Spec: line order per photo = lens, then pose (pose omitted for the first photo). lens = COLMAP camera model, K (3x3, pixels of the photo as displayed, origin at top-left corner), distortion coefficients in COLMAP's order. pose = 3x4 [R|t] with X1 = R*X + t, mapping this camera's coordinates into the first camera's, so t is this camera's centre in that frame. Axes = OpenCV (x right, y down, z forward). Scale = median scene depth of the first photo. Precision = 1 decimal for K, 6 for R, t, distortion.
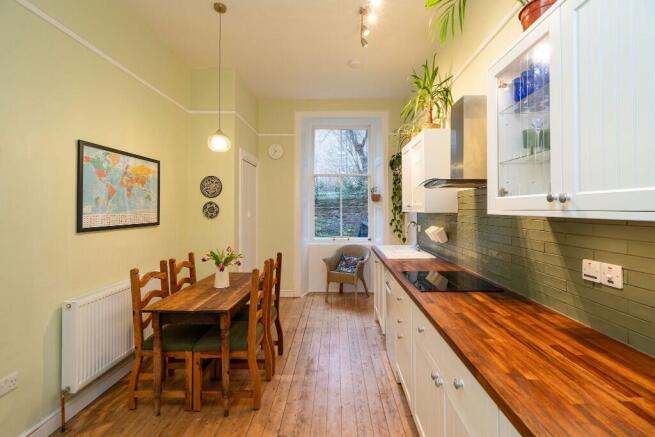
lens RADIAL K [[299.2, 0, 330.3], [0, 299.2, 206.3], [0, 0, 1]] dist [-0.004766, 0.001383]
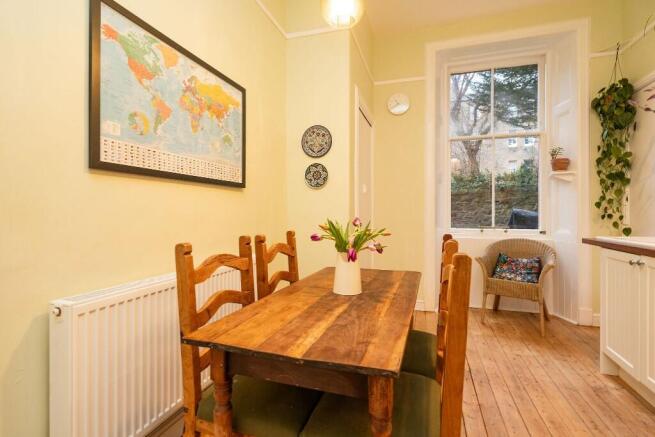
lens RADIAL K [[299.2, 0, 328.0], [0, 299.2, 216.7], [0, 0, 1]] dist [-0.004766, 0.001383]
pose [[0.955233, 0.006651, -0.295779, -0.243249], [-0.000388, 0.999775, 0.021226, 0.128120], [0.295853, -0.020161, 0.955021, 0.504949]]
